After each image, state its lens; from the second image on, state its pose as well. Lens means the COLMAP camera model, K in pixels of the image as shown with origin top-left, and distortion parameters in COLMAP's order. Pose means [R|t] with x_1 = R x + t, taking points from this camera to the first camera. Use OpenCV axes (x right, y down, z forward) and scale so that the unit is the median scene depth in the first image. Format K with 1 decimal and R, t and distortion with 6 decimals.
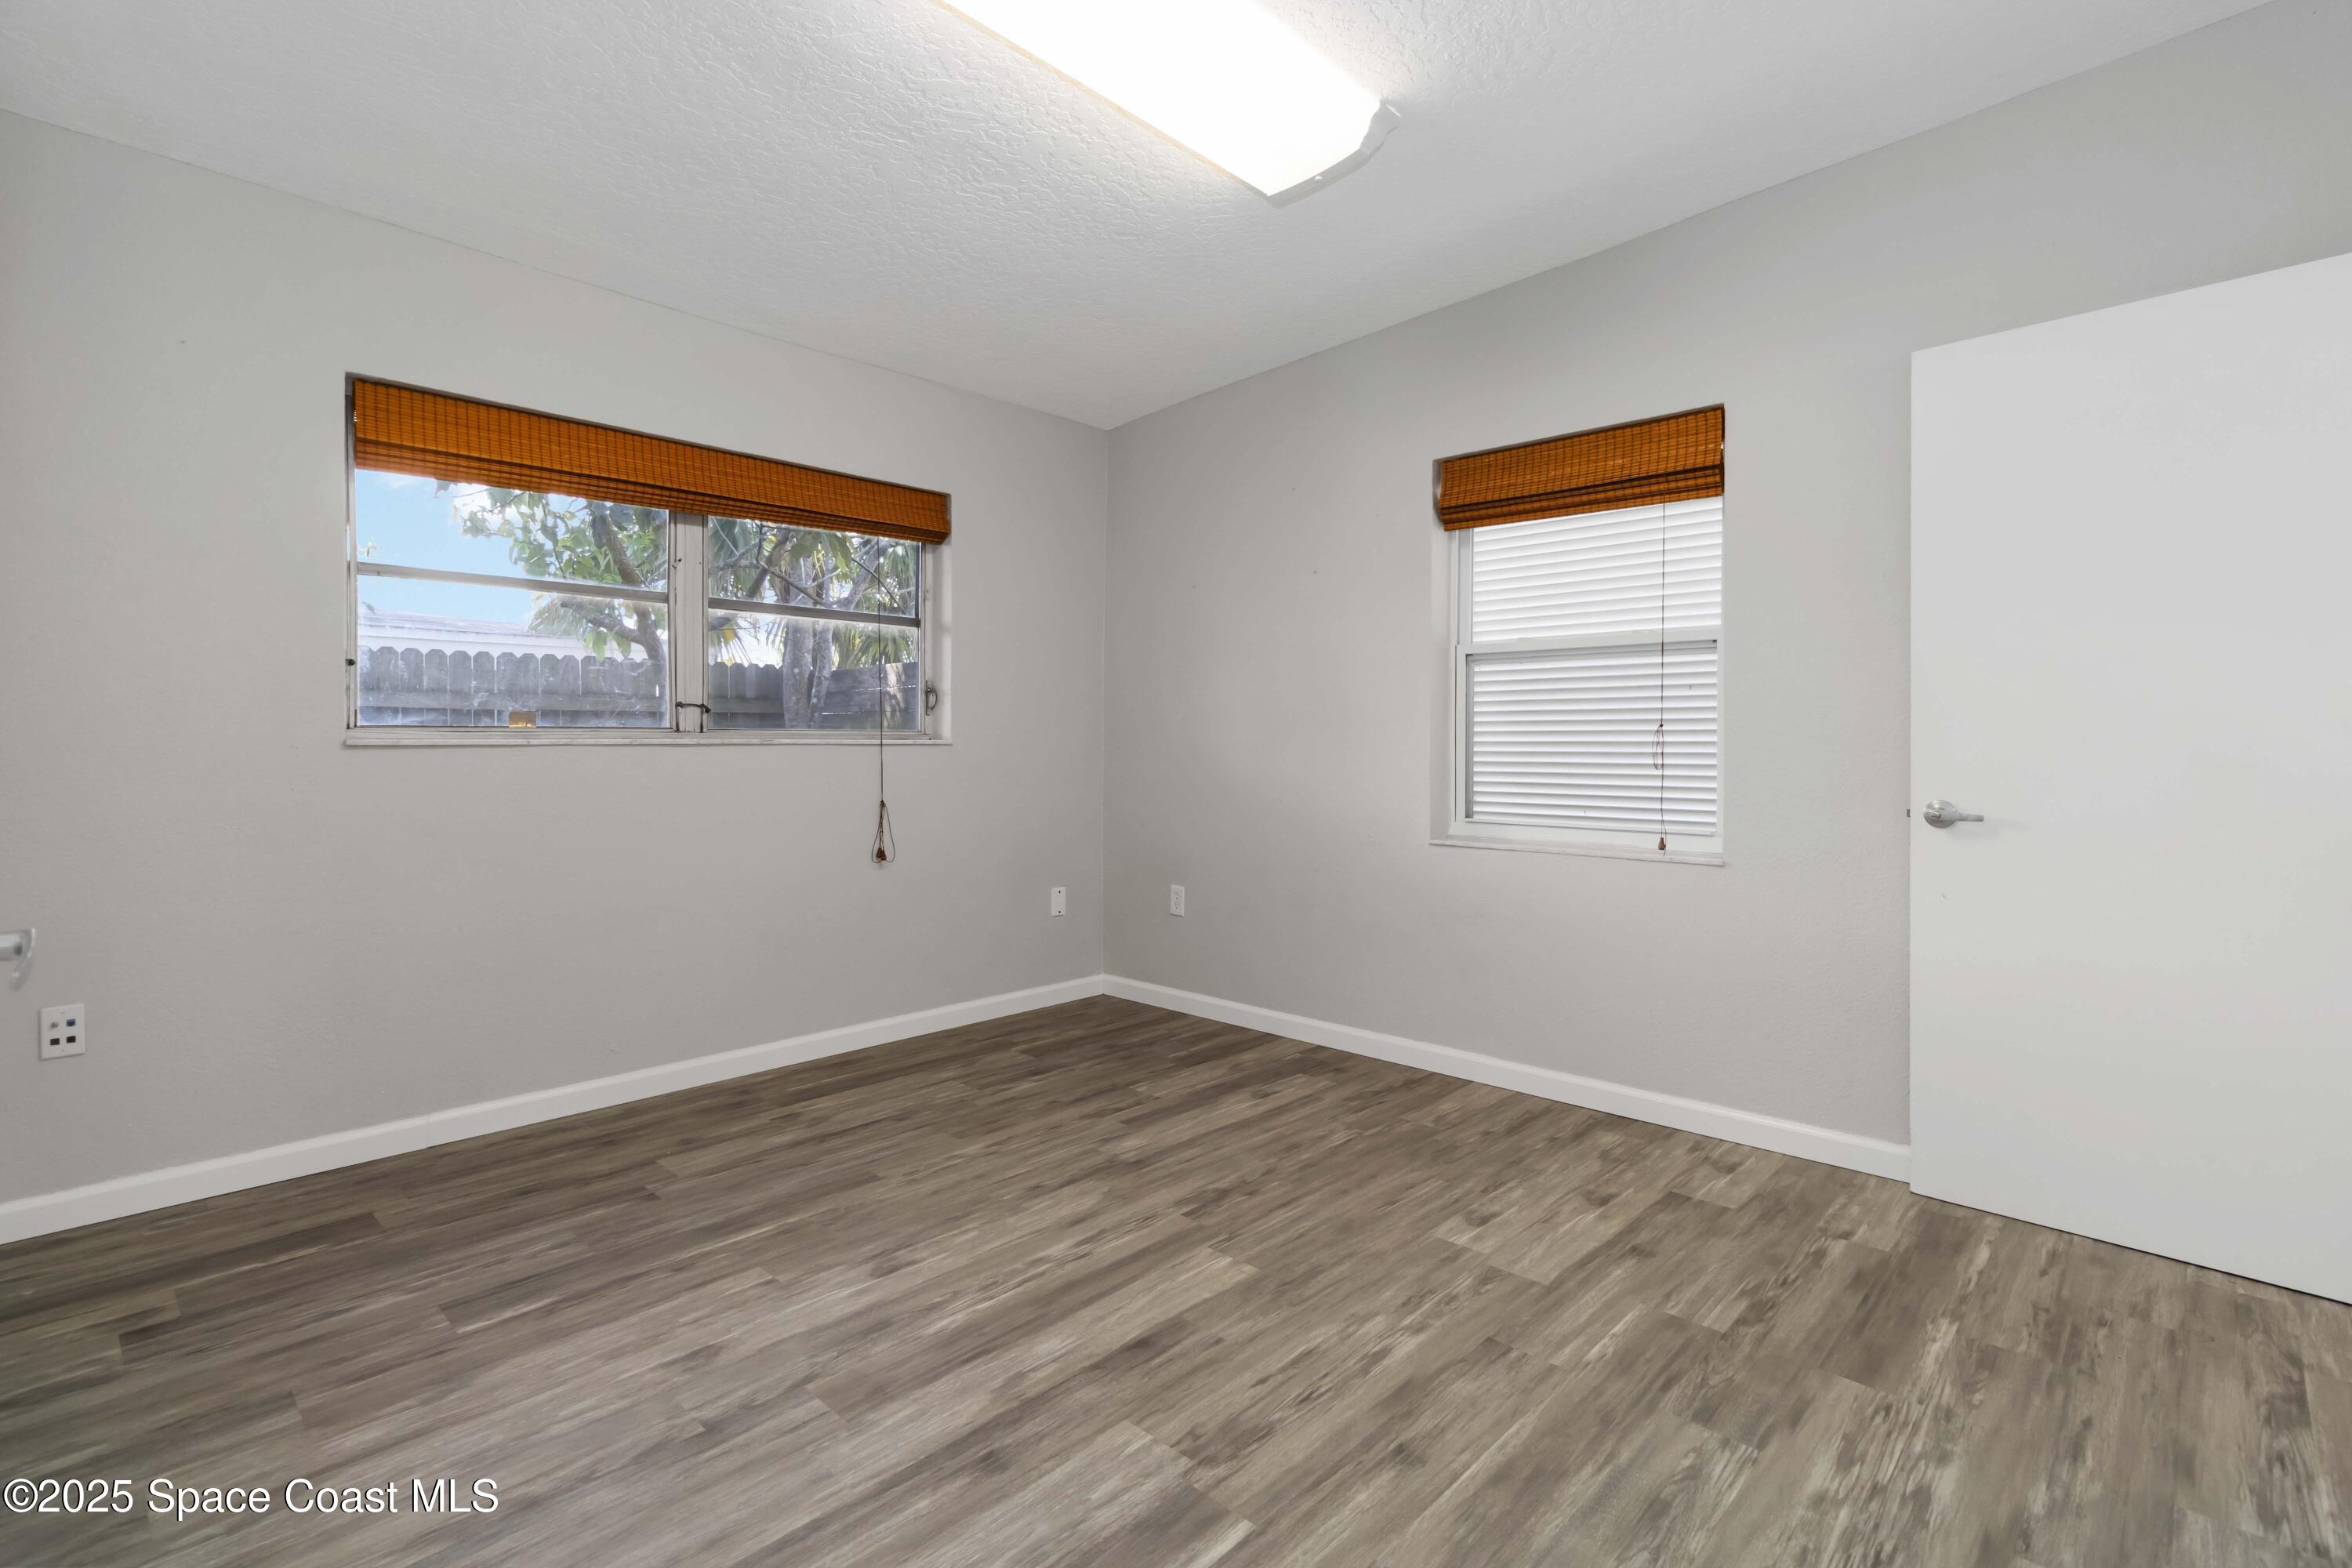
lens RADIAL K [[1095.5, 0, 1188.9], [0, 1095.5, 748.0], [0, 0, 1]] dist [-0.001326, 0.001812]
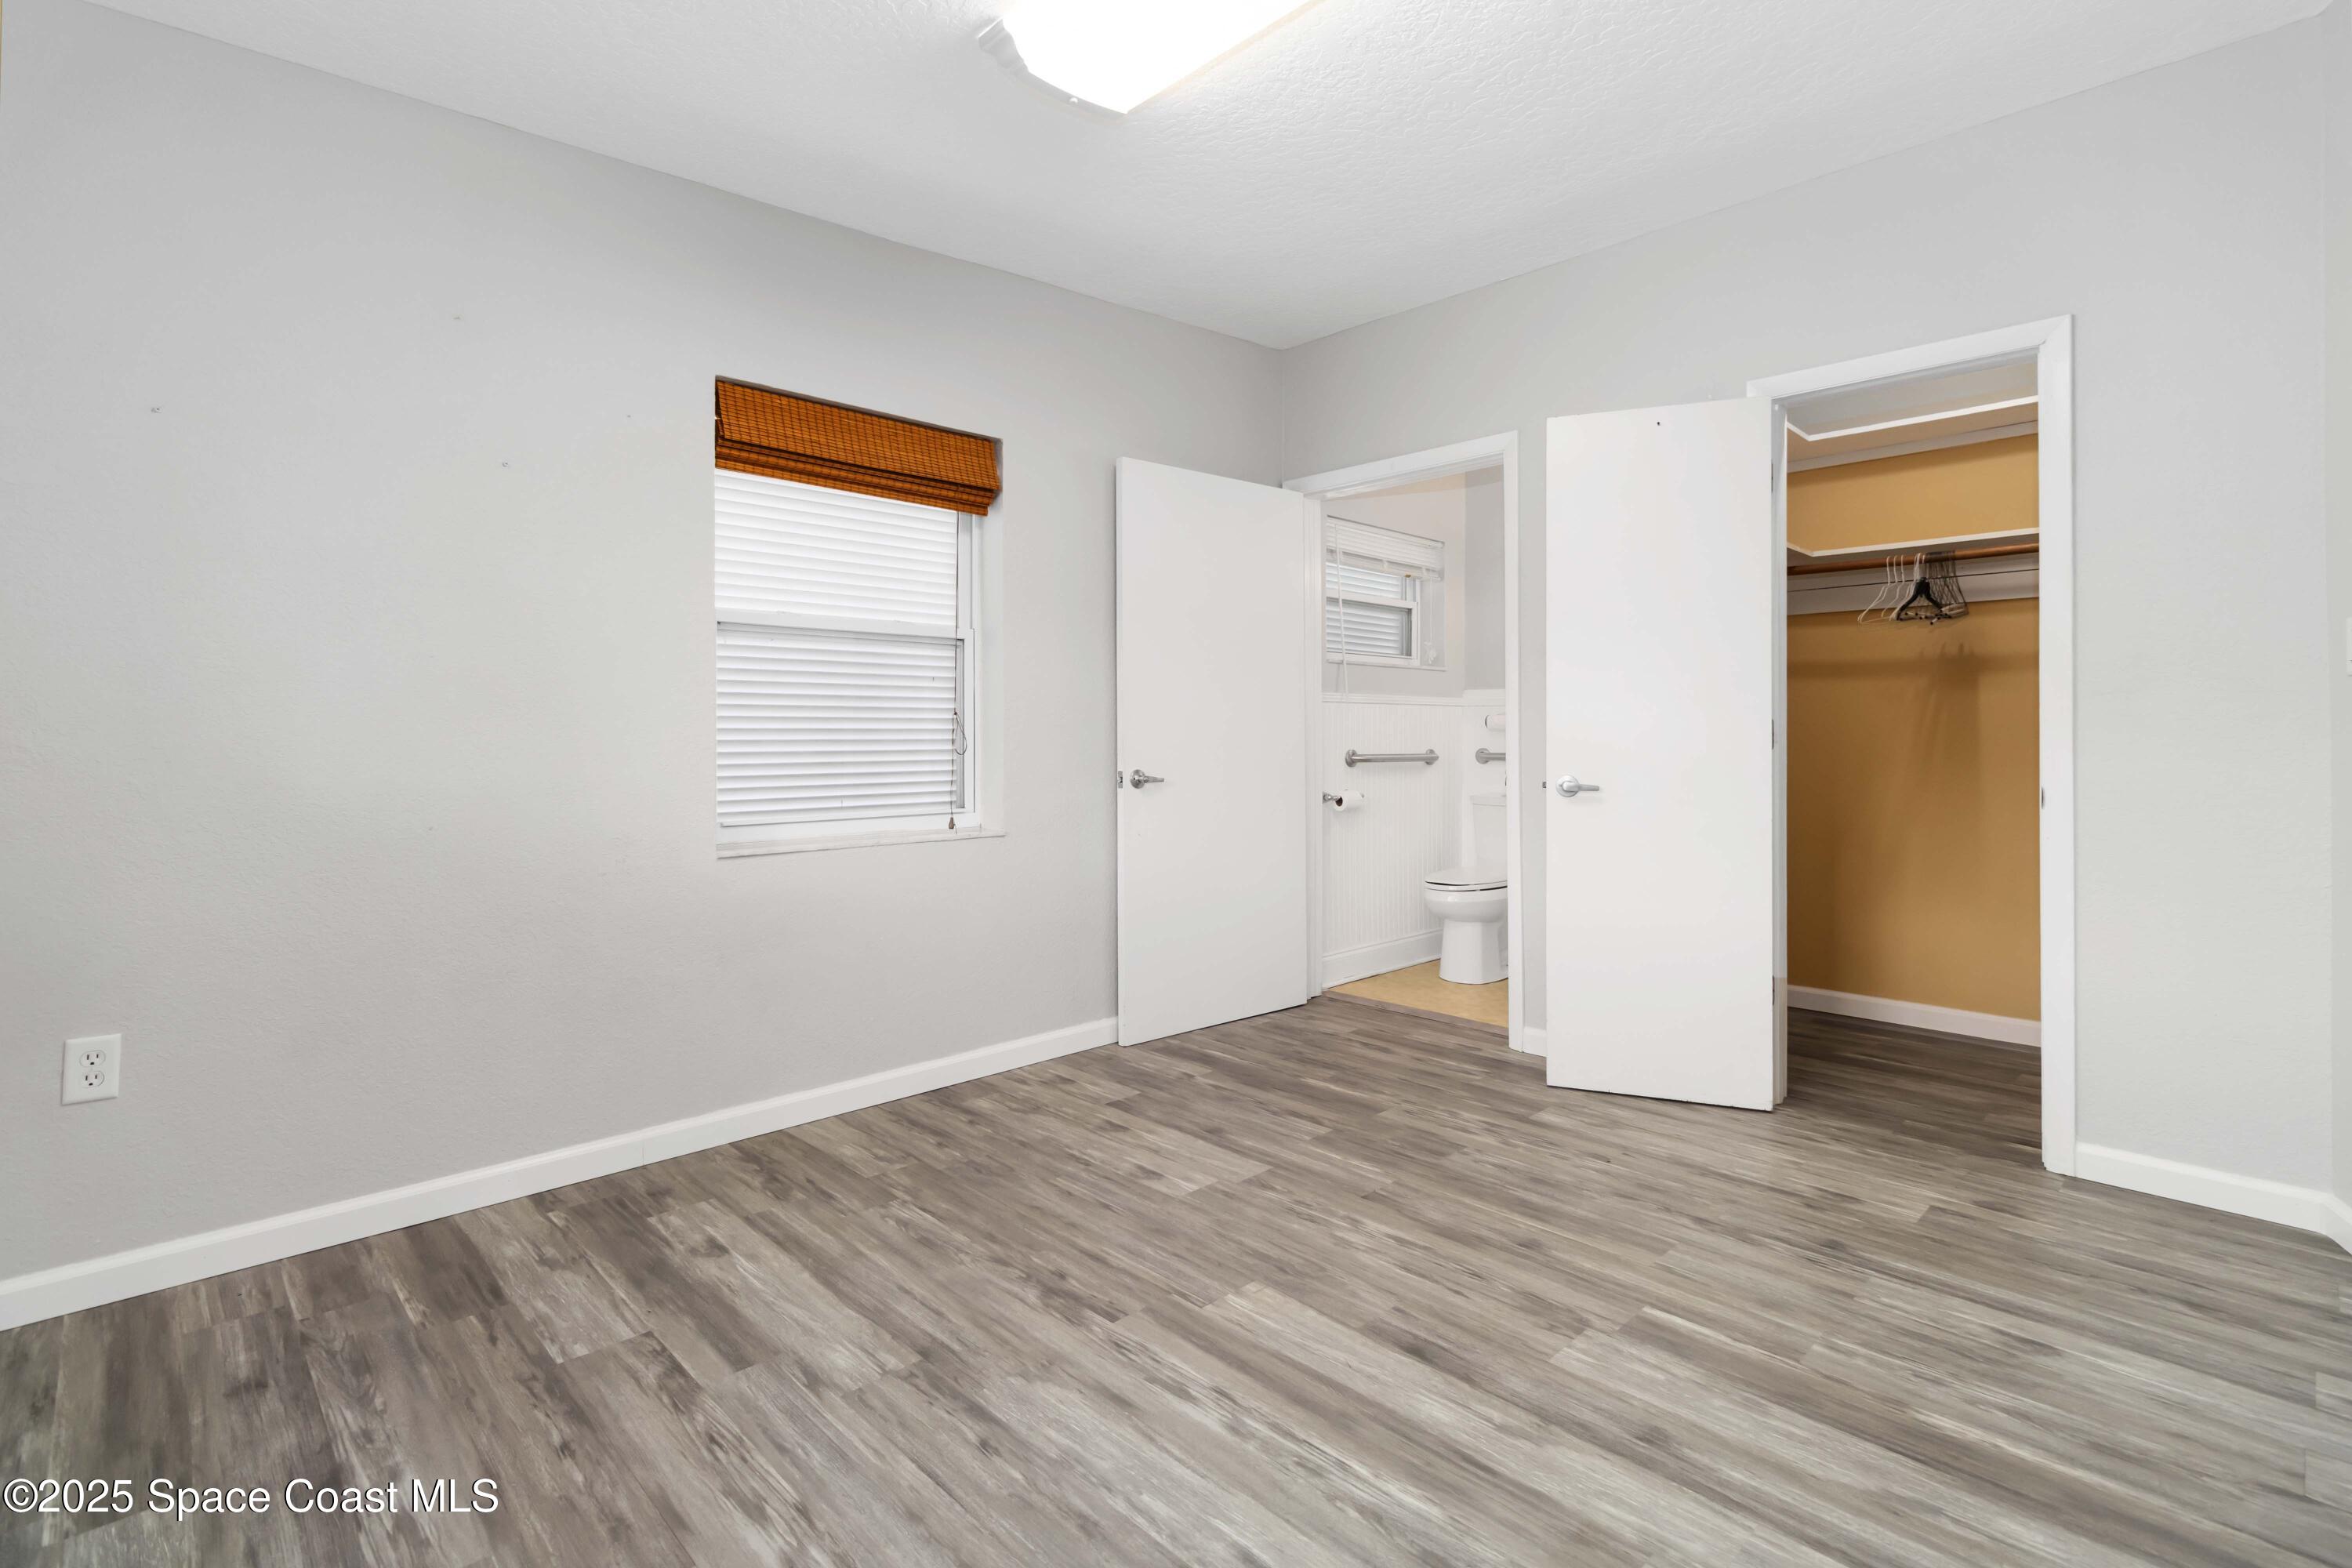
lens RADIAL K [[1095.5, 0, 1173.7], [0, 1095.5, 731.8], [0, 0, 1]] dist [-0.001326, 0.001812]
pose [[0.052512, -0.002845, 0.998616, -0.962896], [0.004687, 0.999986, 0.002602, -0.007698], [-0.998609, 0.004544, 0.052525, 1.095554]]
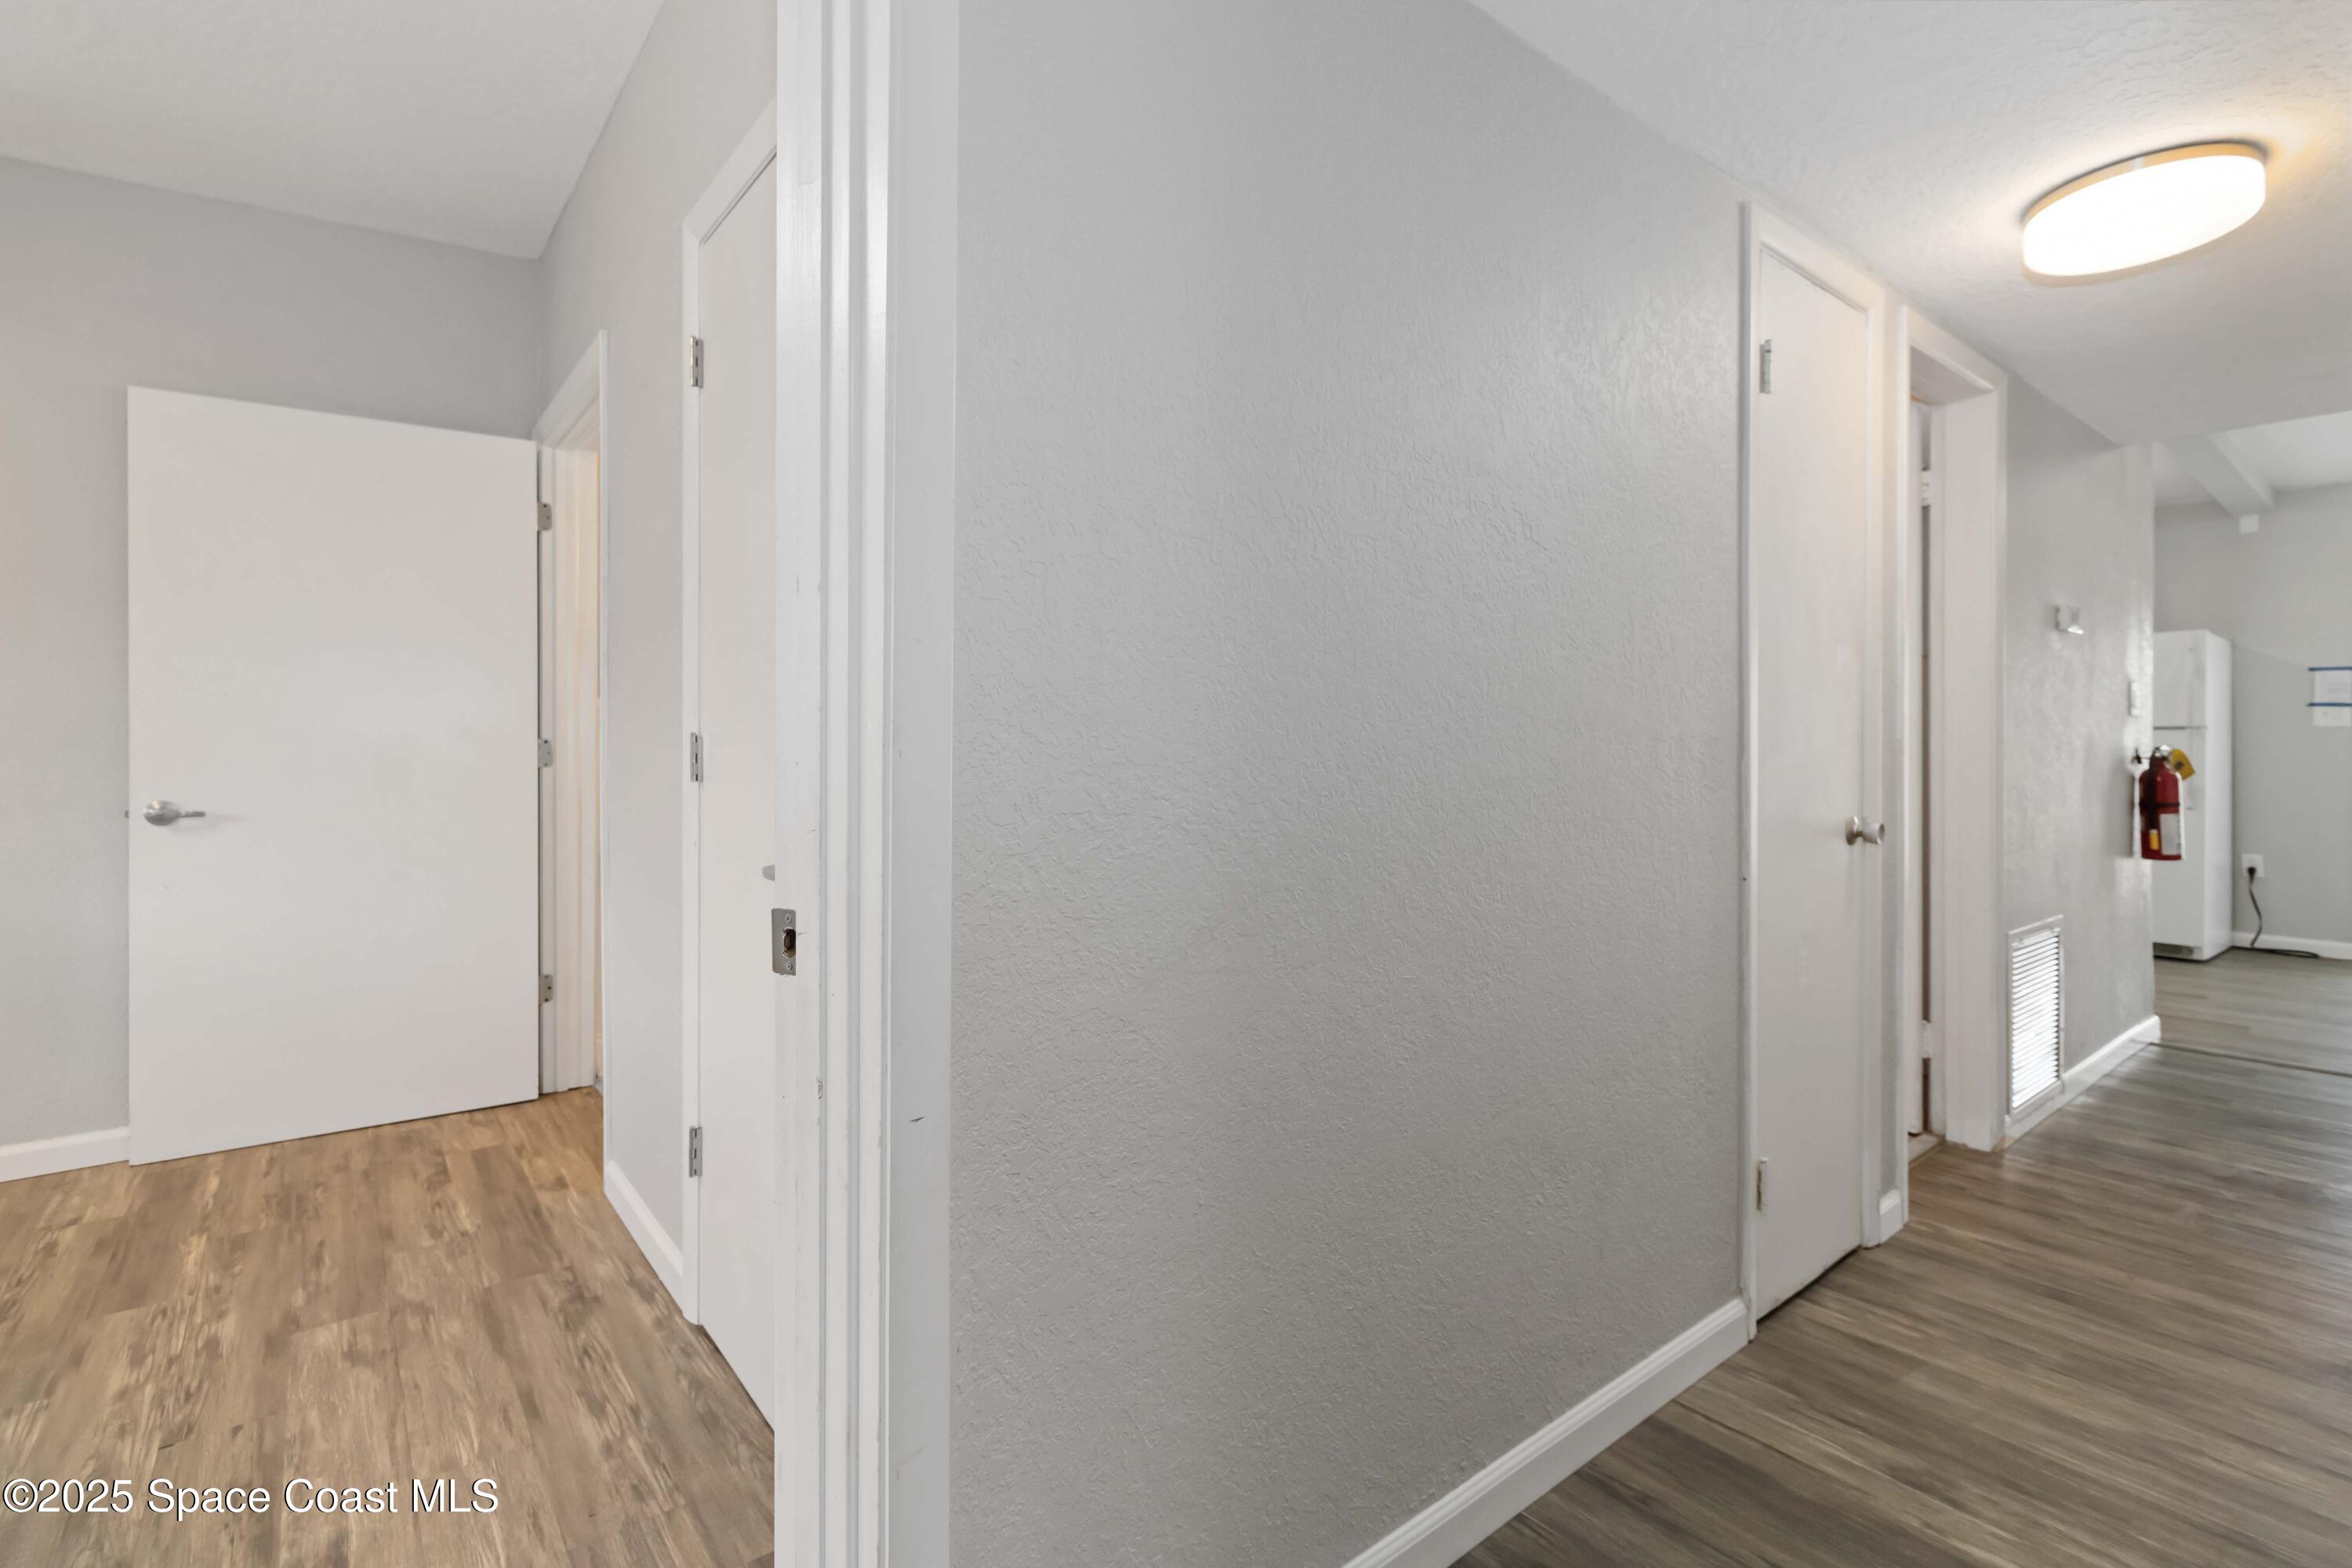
lens RADIAL K [[1095.5, 0, 1184.5], [0, 1095.5, 732.5], [0, 0, 1]] dist [-0.001326, 0.001812]
pose [[0.147761, 0.003931, 0.989015, -0.324331], [0.005876, 0.999971, -0.004853, -0.011814], [-0.989006, 0.006529, 0.147733, -0.237059]]
